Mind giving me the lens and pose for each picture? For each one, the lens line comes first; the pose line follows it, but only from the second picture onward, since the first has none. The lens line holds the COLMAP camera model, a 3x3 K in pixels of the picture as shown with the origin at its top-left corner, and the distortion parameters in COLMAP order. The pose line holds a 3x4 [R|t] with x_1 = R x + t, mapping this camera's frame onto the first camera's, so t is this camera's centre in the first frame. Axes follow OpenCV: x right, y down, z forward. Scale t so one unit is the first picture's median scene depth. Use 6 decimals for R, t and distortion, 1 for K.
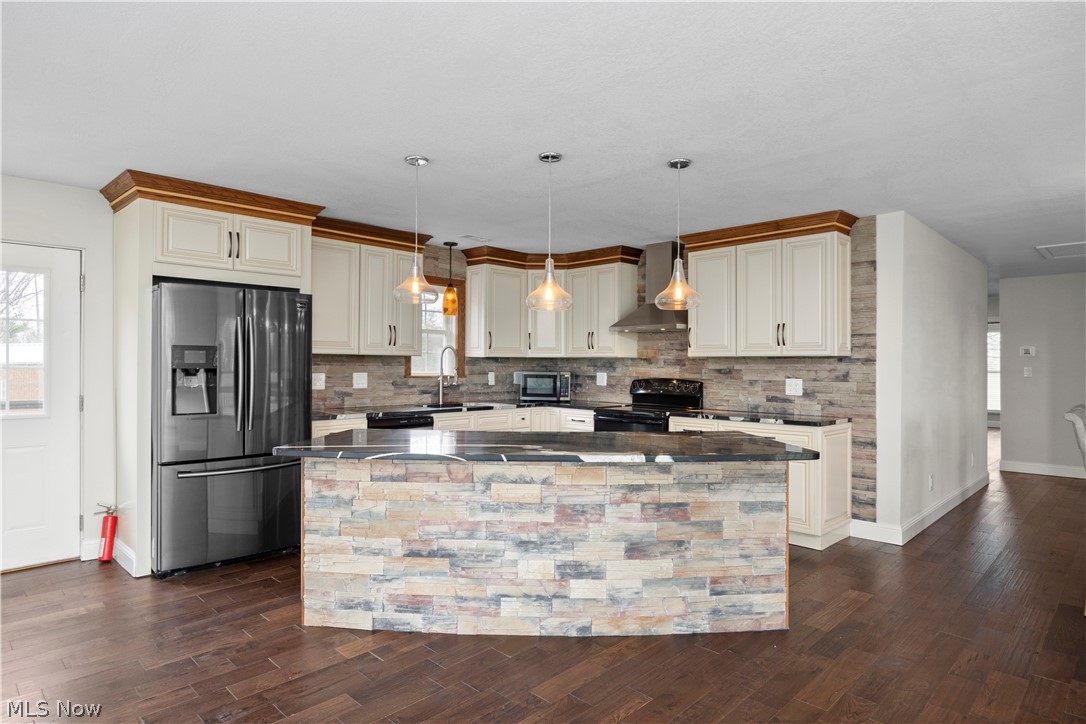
lens RADIAL K [[622.7, 0, 550.4], [0, 622.7, 364.1], [0, 0, 1]] dist [0.007679, 0.000278]
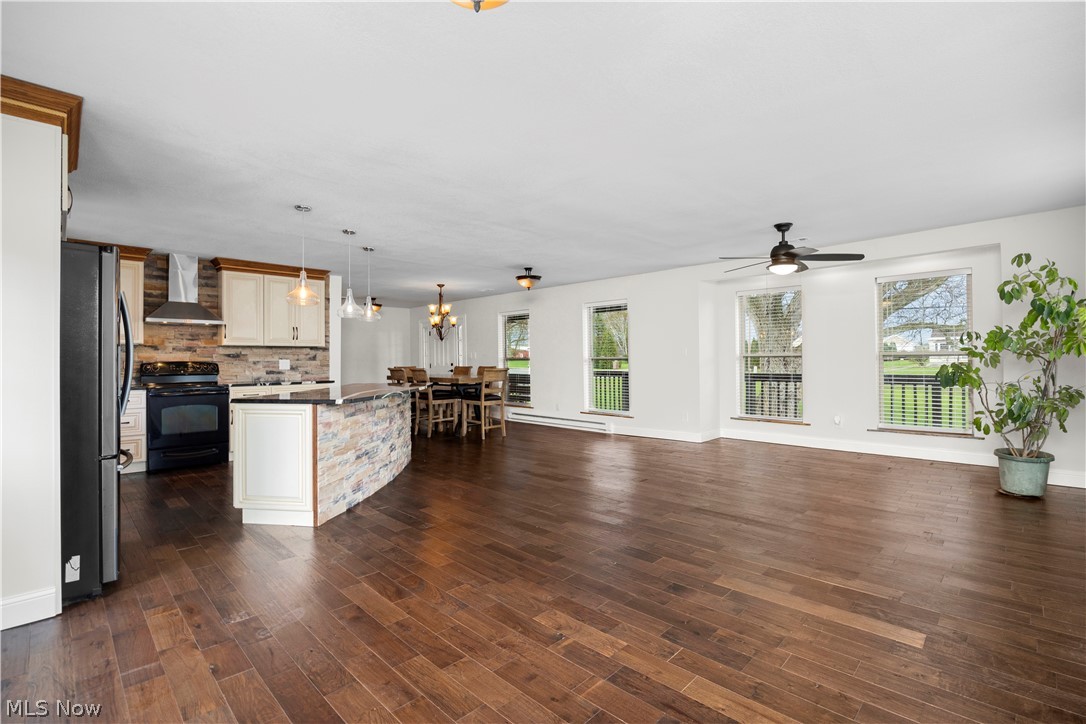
lens RADIAL K [[522.7, 0, 544.7], [0, 522.7, 355.3], [0, 0, 1]] dist [-0.003423, 0.001212]
pose [[0.029747, 0.001327, 0.999557, -0.970008], [0.002600, 0.999996, -0.001405, 0.015658], [-0.999554, 0.002641, 0.029743, 0.252798]]
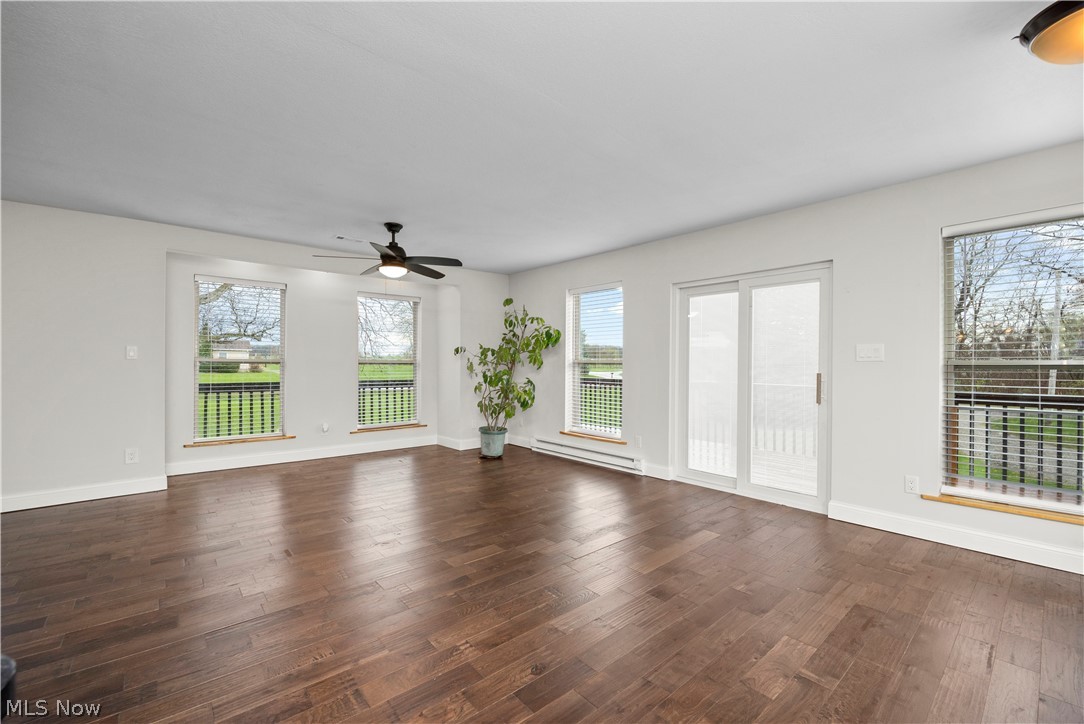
lens RADIAL K [[458.2, 0, 545.7], [0, 458.2, 370.2], [0, 0, 1]] dist [-0.007632, -0.000252]
pose [[-0.996917, -0.011582, 0.077603, -0.316656], [-0.011768, 0.999929, -0.001943, 0.028208], [-0.077575, -0.002850, -0.996982, 0.631613]]
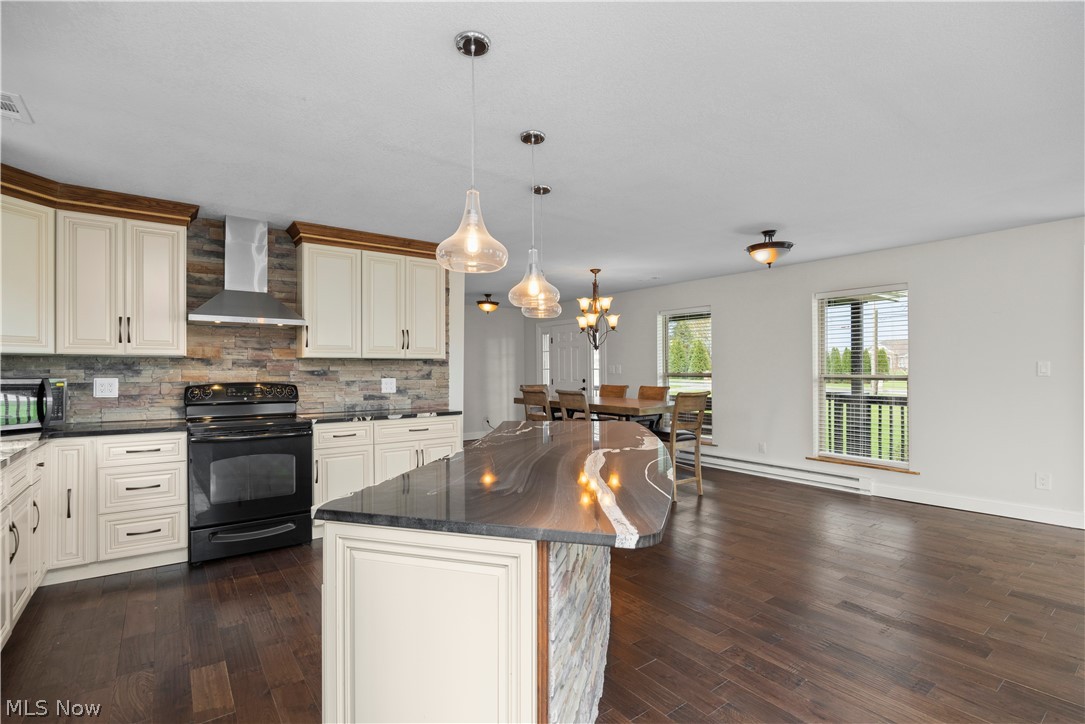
lens RADIAL K [[522.2, 0, 537.8], [0, 522.2, 371.2], [0, 0, 1]] dist [-0.003423, 0.001212]
pose [[0.169869, -0.011060, 0.985405, -0.492186], [0.000026, 0.999937, 0.011218, -0.000120], [-0.985467, -0.001880, 0.169858, 0.556523]]
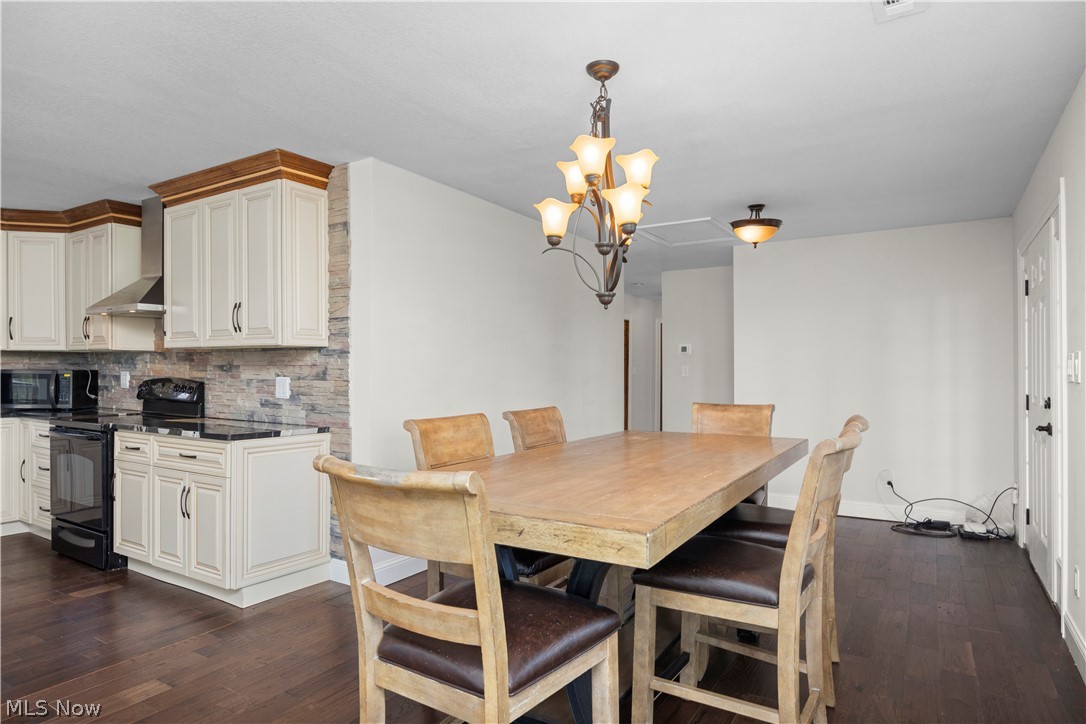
lens RADIAL K [[664.1, 0, 548.0], [0, 664.1, 376.5], [0, 0, 1]] dist [0.009662, 0.002441]
pose [[0.982256, -0.006112, 0.187444, 0.545183], [0.002780, 0.999834, 0.018030, 0.009098], [-0.187523, -0.017189, 0.982110, 0.133029]]
